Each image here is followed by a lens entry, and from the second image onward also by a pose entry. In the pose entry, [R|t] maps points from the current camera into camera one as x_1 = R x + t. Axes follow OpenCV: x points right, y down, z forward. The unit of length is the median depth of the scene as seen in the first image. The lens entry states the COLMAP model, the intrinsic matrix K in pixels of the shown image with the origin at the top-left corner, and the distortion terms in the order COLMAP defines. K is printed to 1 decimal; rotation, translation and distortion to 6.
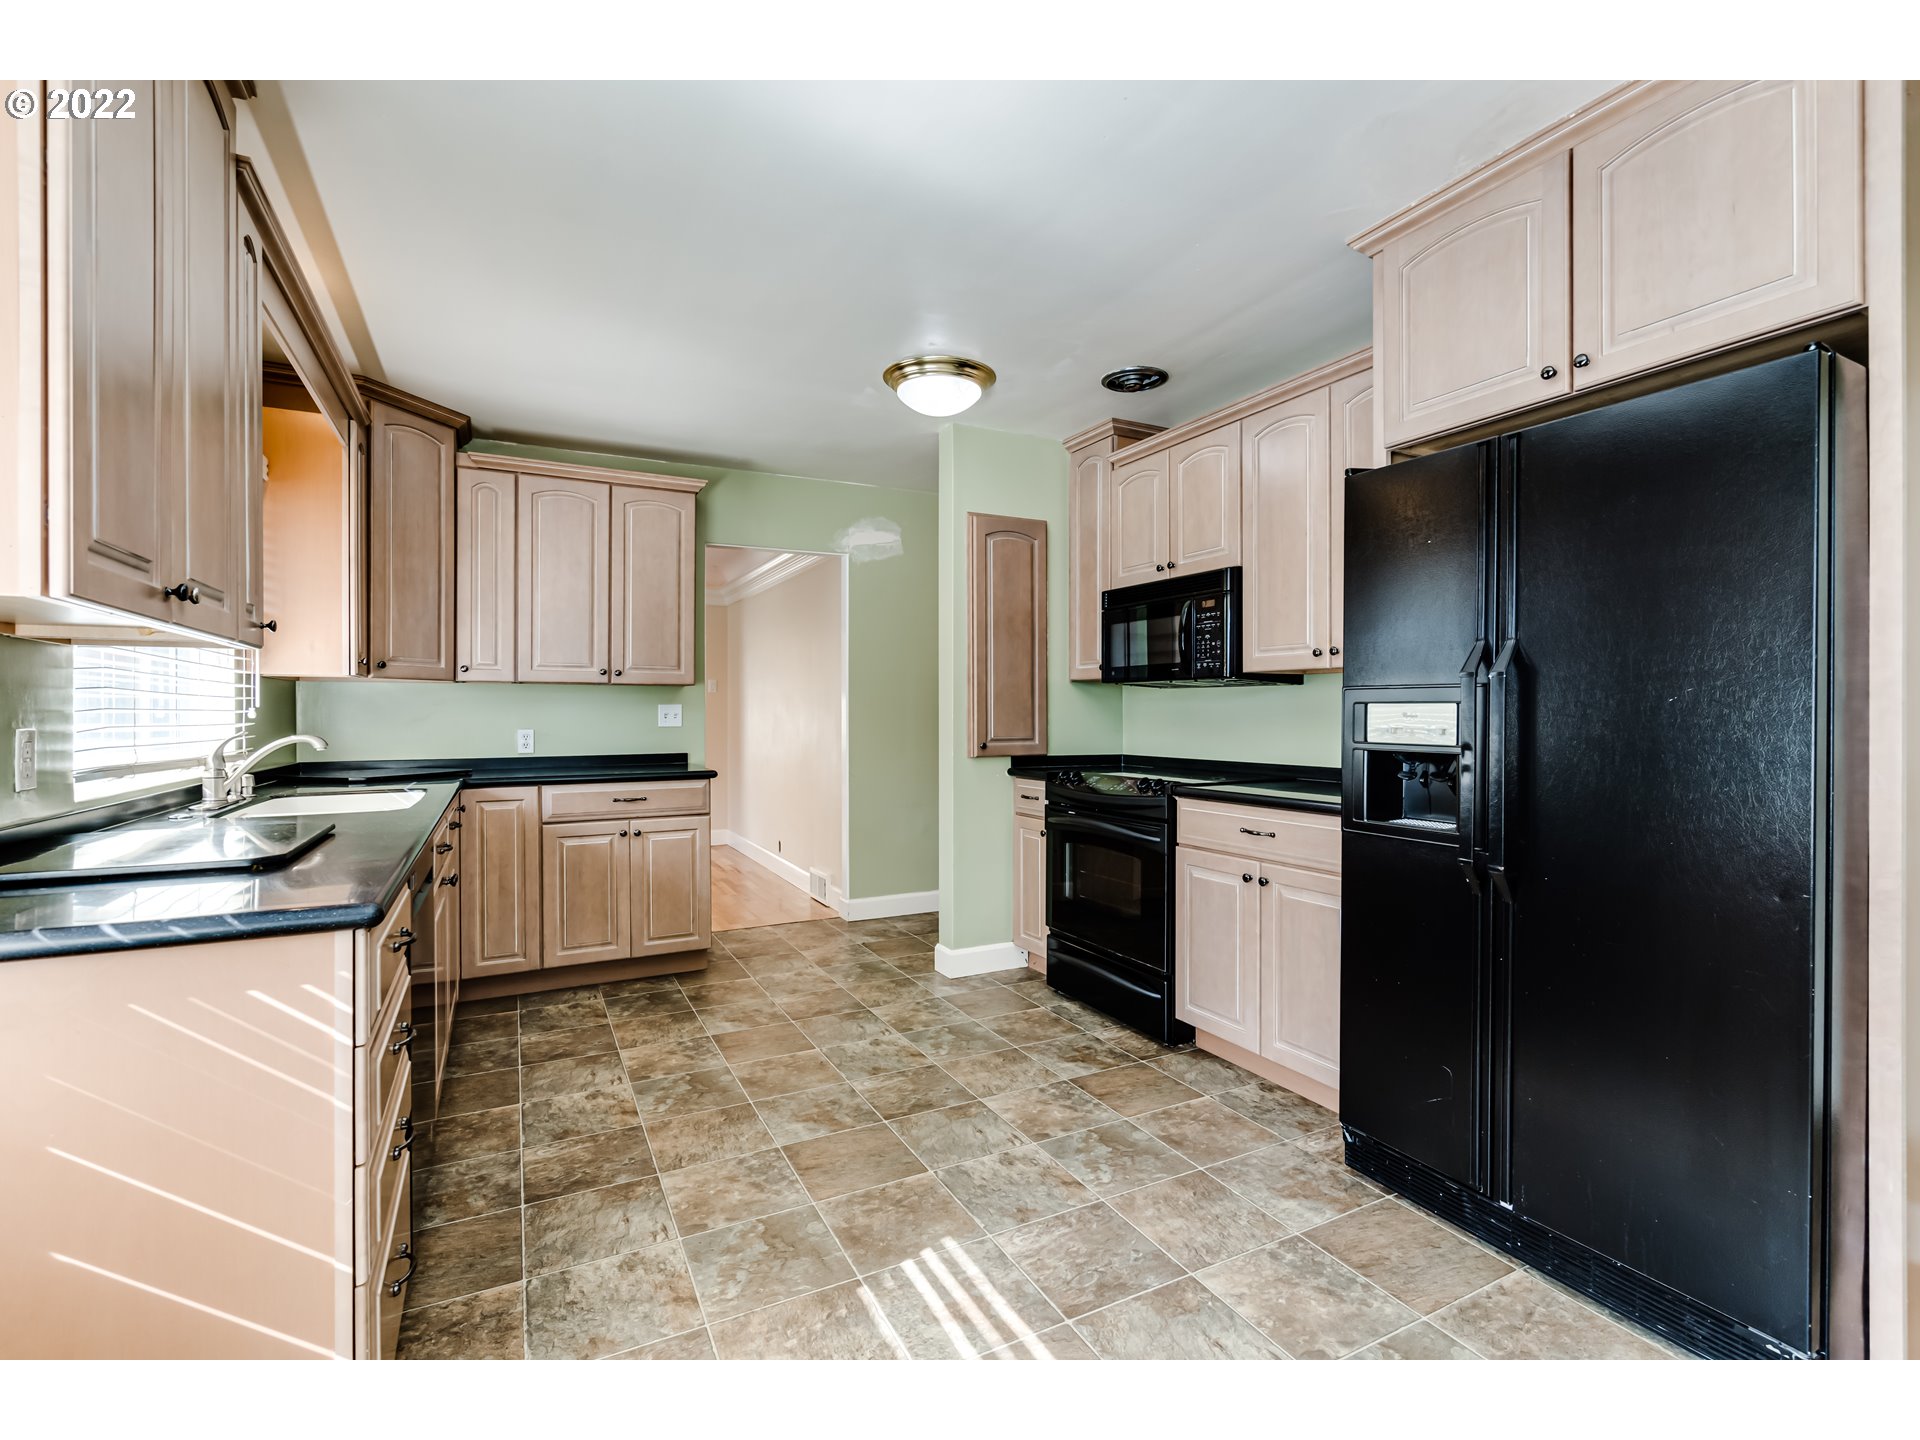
lens RADIAL K [[879.7, 0, 944.4], [0, 879.7, 718.5], [0, 0, 1]] dist [-0.001058, 0.000075]
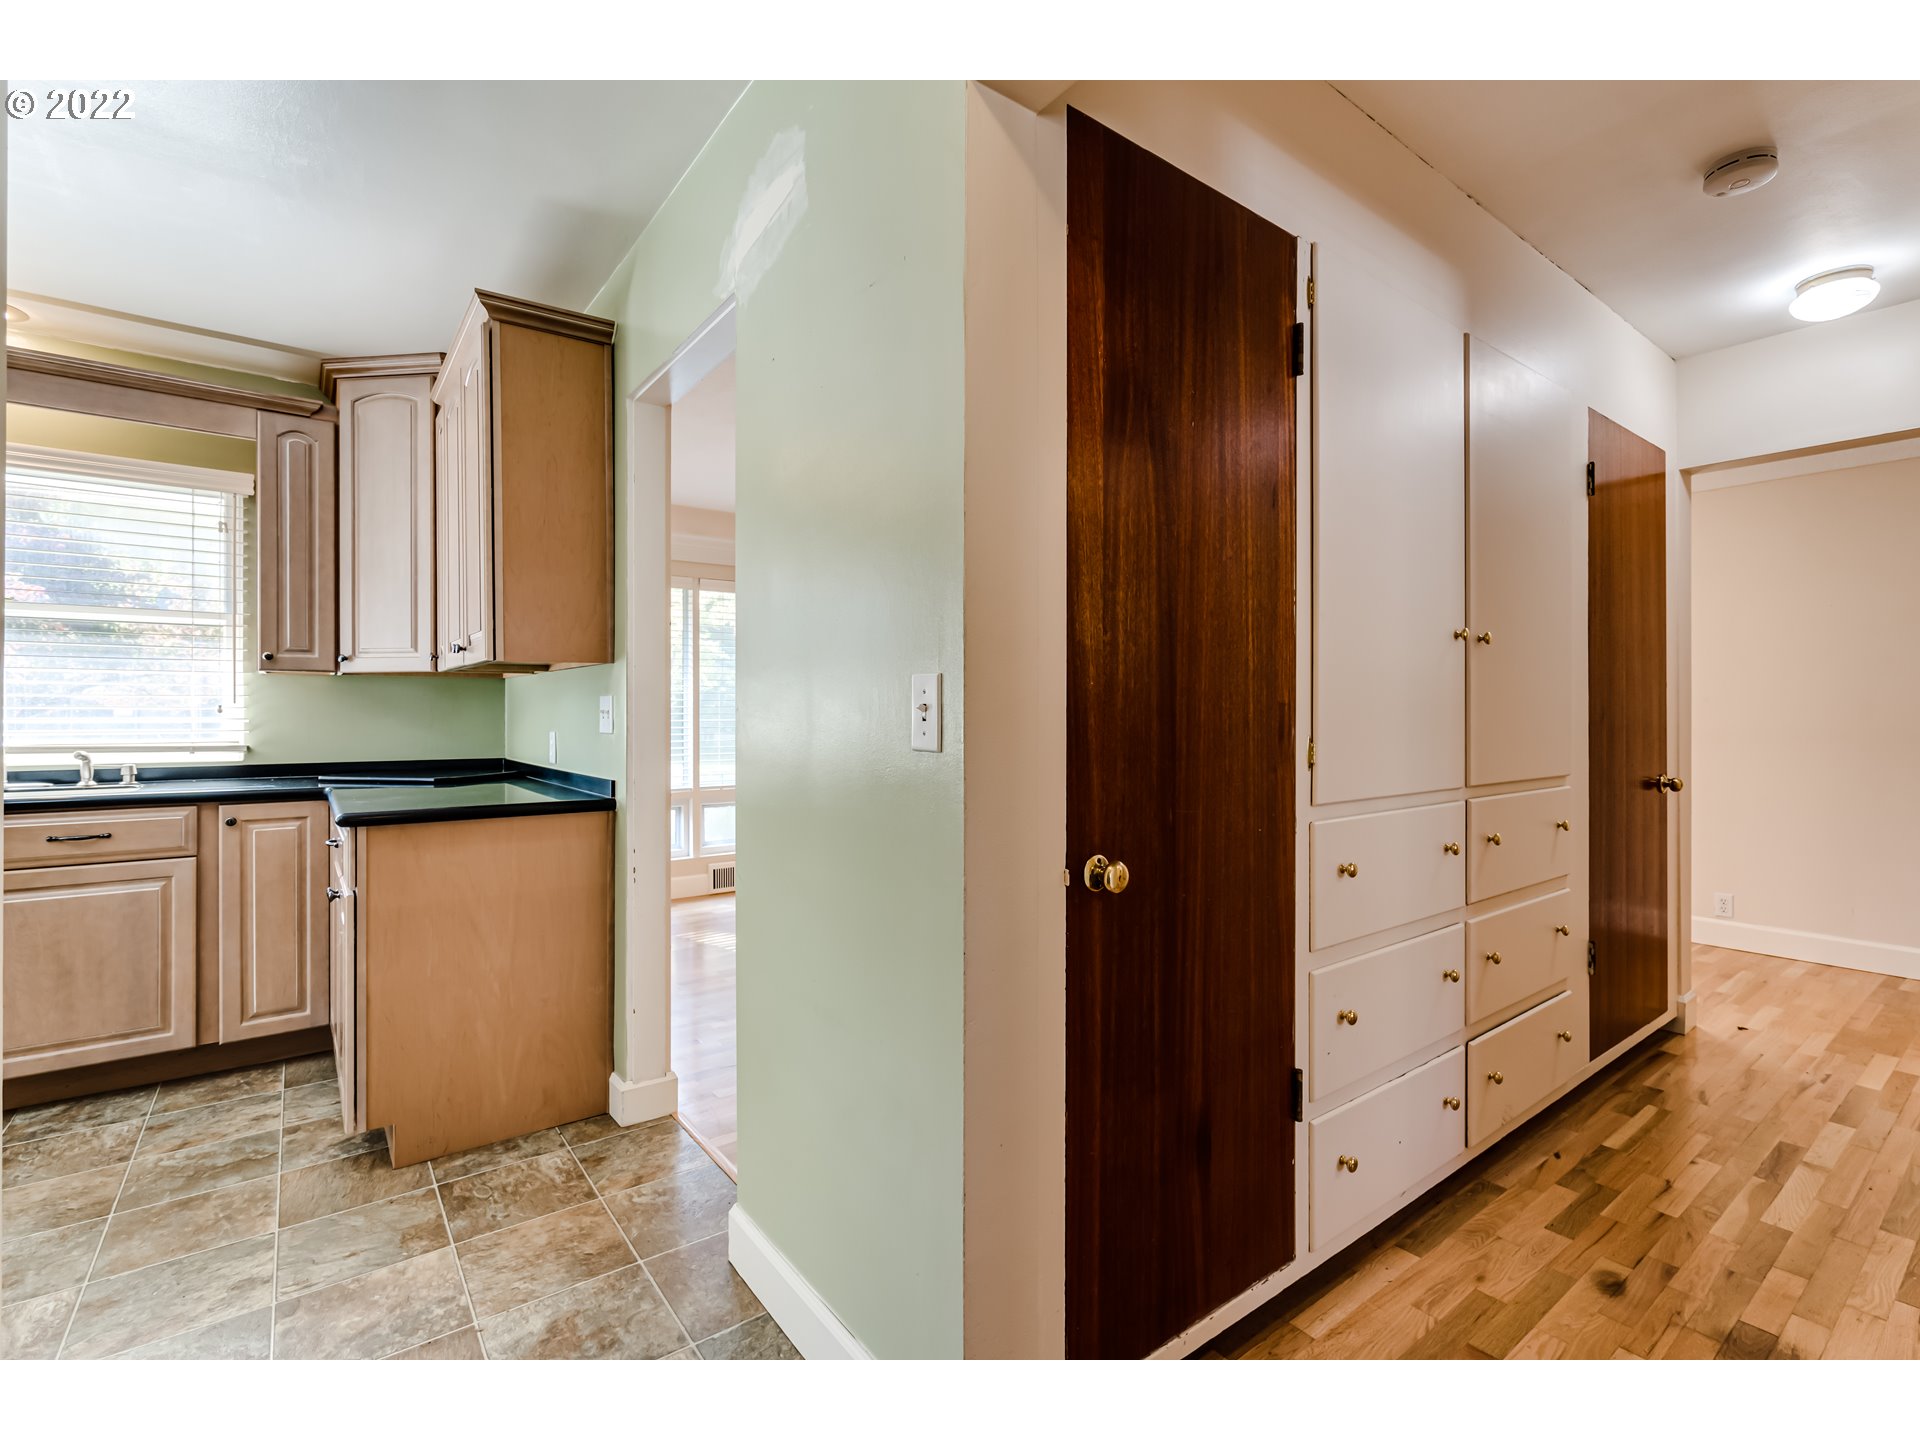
lens RADIAL K [[879.7, 0, 959.6], [0, 879.7, 706.9], [0, 0, 1]] dist [-0.001058, 0.000075]
pose [[0.183832, 0.000471, -0.982958, 0.372964], [-0.005863, 0.999983, -0.000617, -0.010953], [0.982940, 0.005877, 0.183832, 1.360920]]
